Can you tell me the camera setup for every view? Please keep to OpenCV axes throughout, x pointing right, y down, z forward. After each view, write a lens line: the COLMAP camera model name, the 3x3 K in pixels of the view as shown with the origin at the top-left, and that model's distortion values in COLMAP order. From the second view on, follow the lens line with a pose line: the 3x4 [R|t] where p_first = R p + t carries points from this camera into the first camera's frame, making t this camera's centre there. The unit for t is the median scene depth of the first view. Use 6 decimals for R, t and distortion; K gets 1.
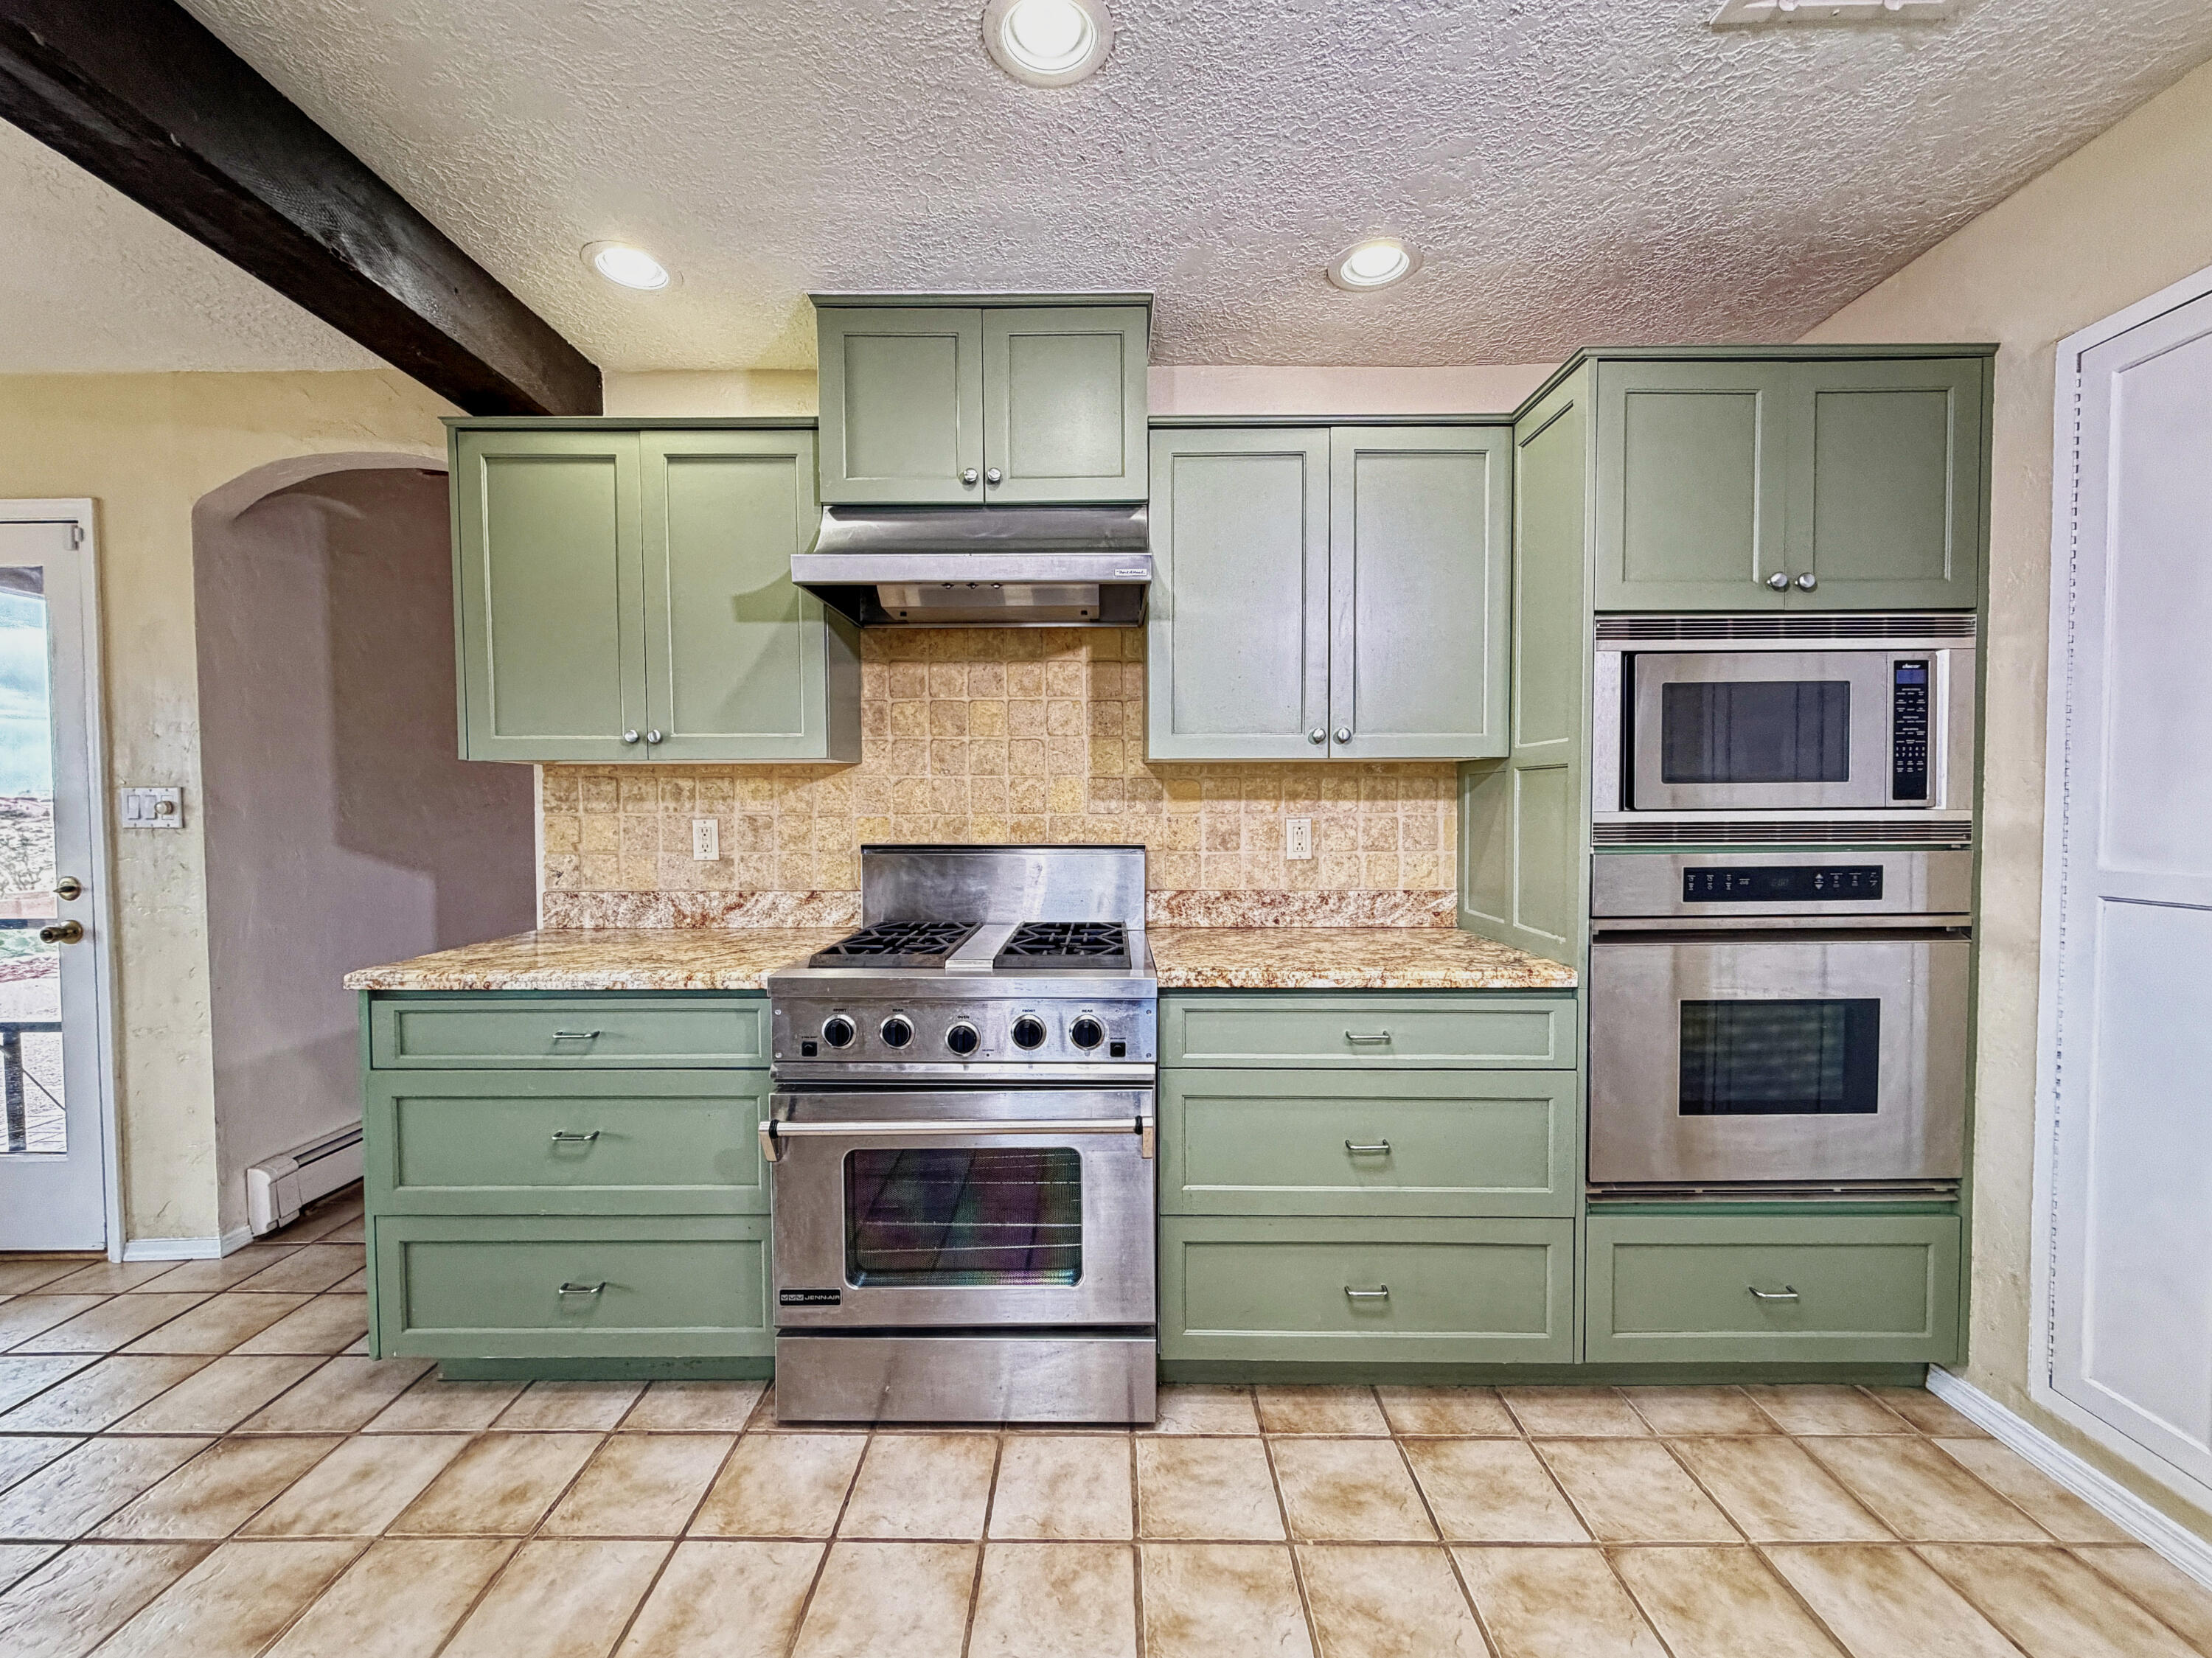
lens RADIAL K [[887.9, 0, 1105.6], [0, 887.9, 833.4], [0, 0, 1]] dist [0.000277, -0.000118]
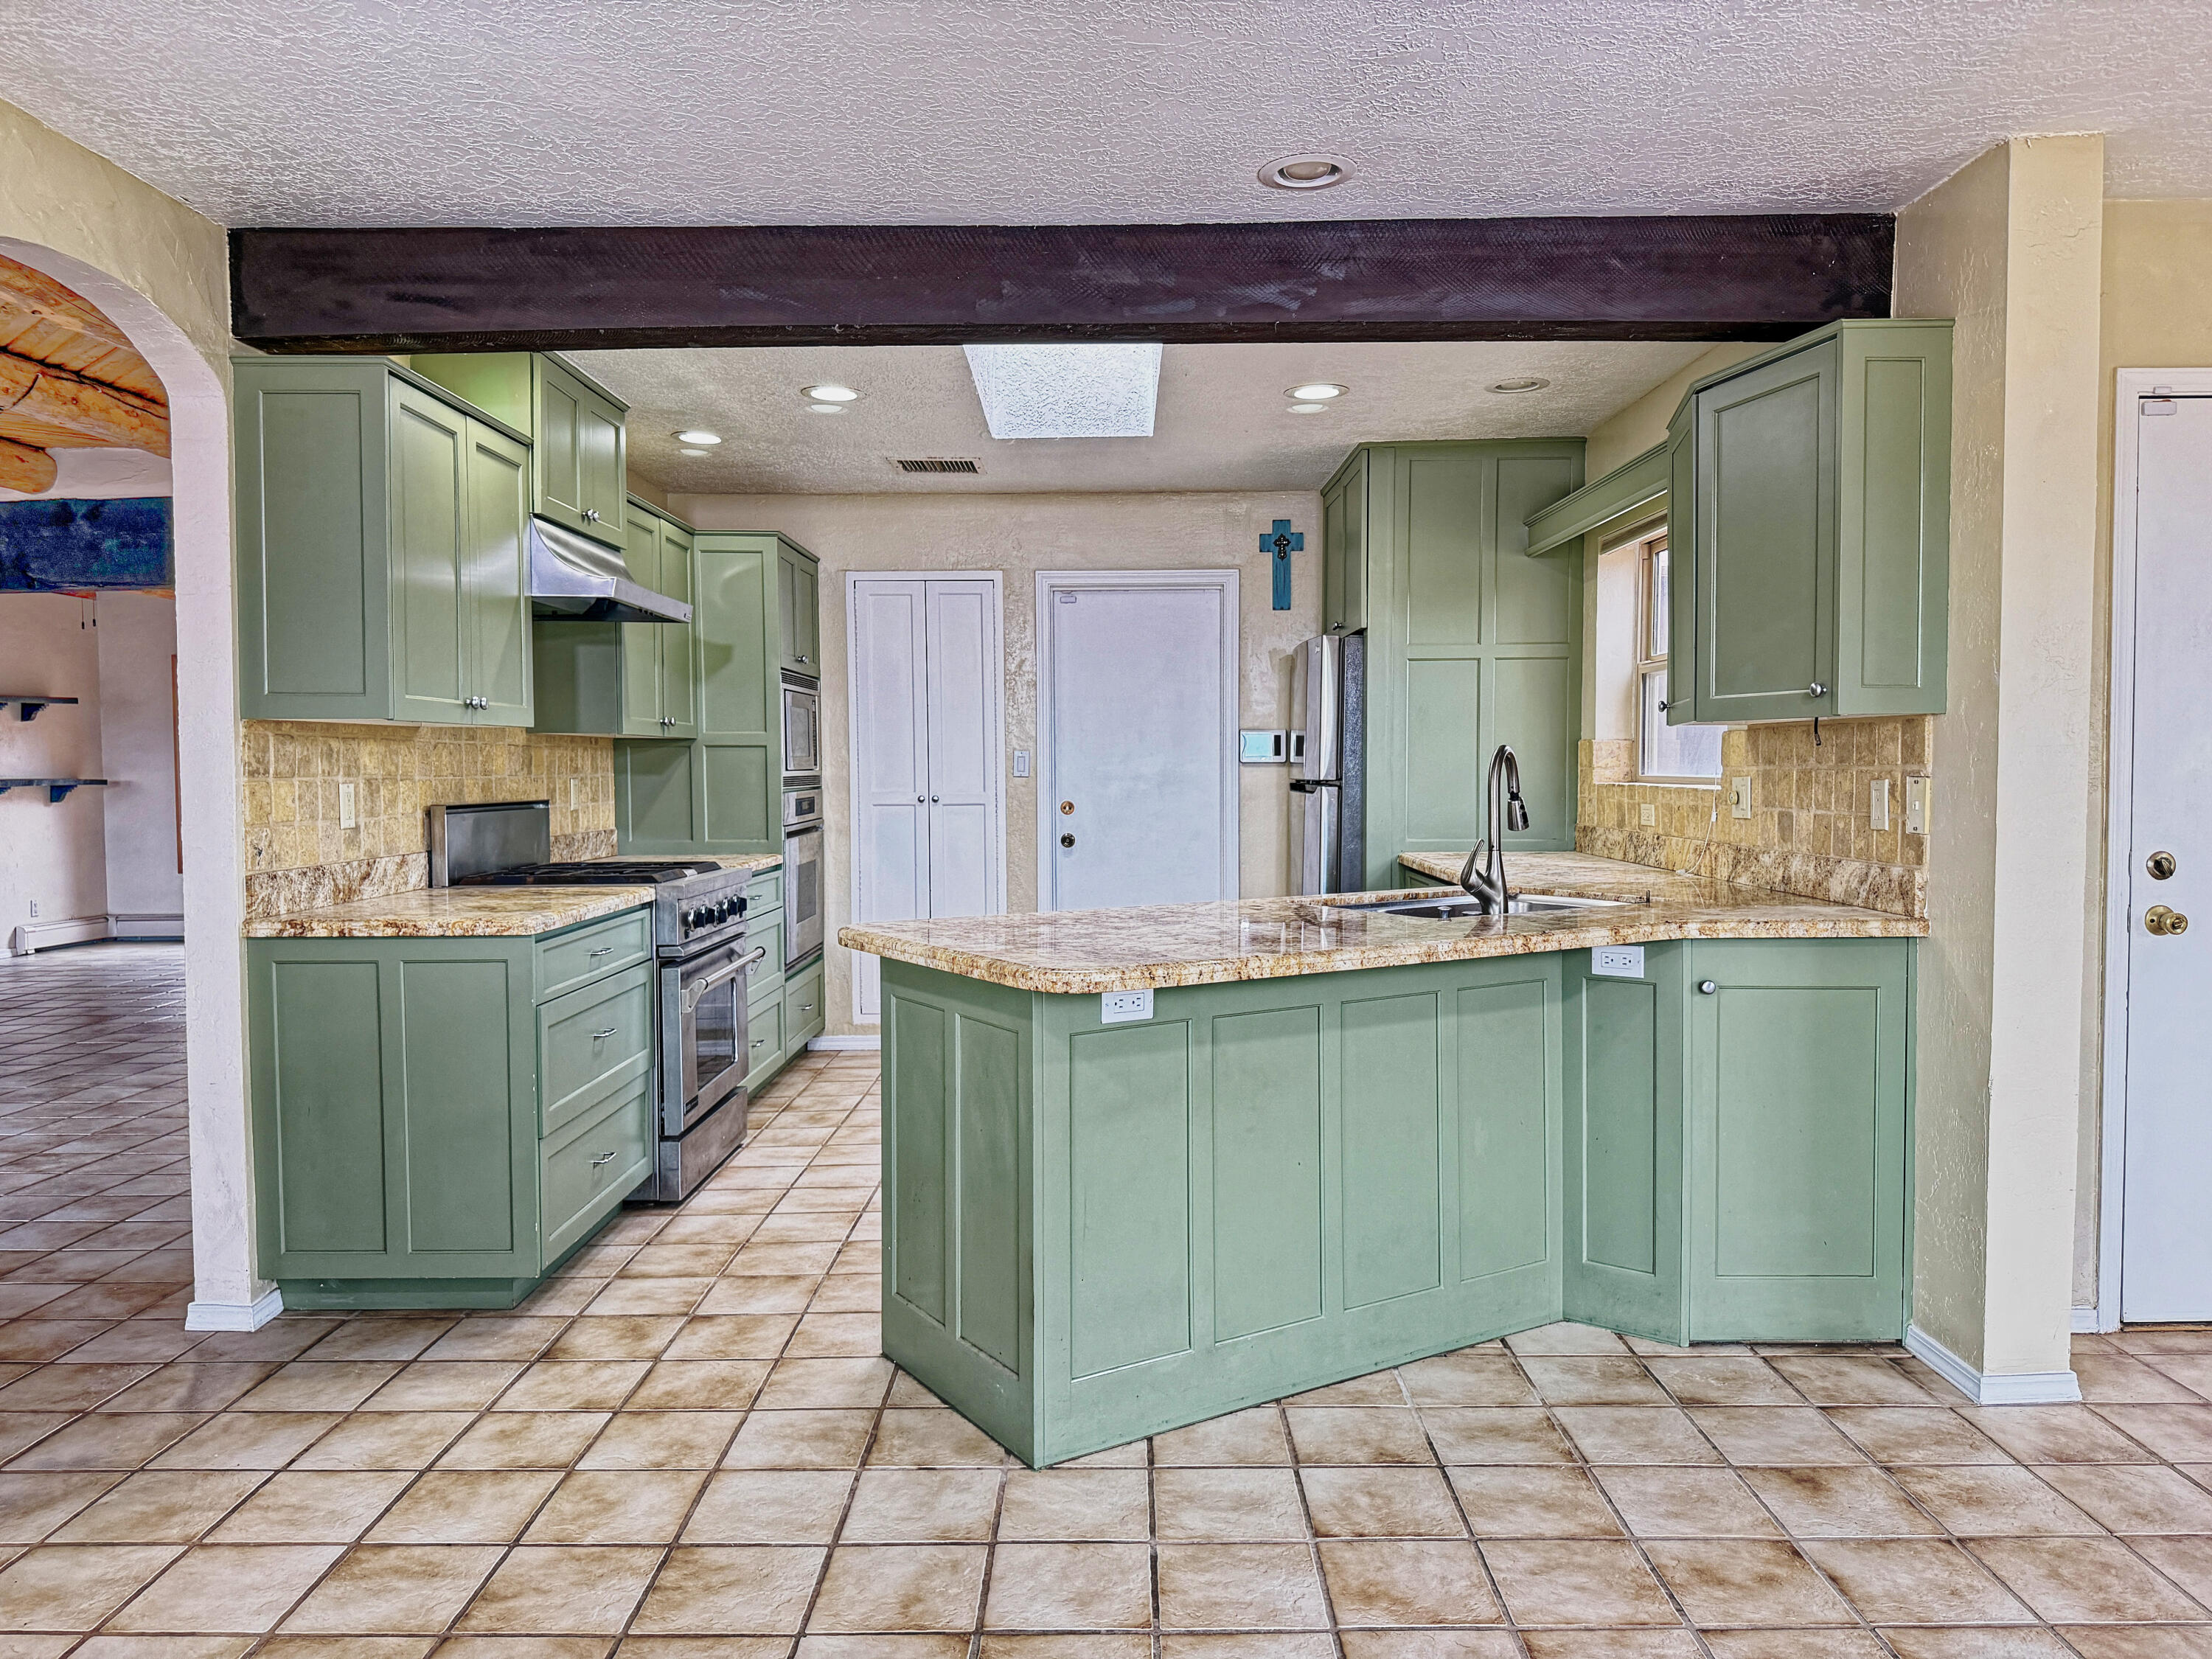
lens RADIAL K [[1568.0, 0, 1106.0], [0, 1568.0, 829.5], [0, 0, 1]] dist [-0.001745, -0.000453]
pose [[0.003052, -0.038608, 0.999250, -3.076590], [0.037466, 0.998557, 0.038467, -0.002259], [-0.999293, 0.037320, 0.004495, 0.311871]]
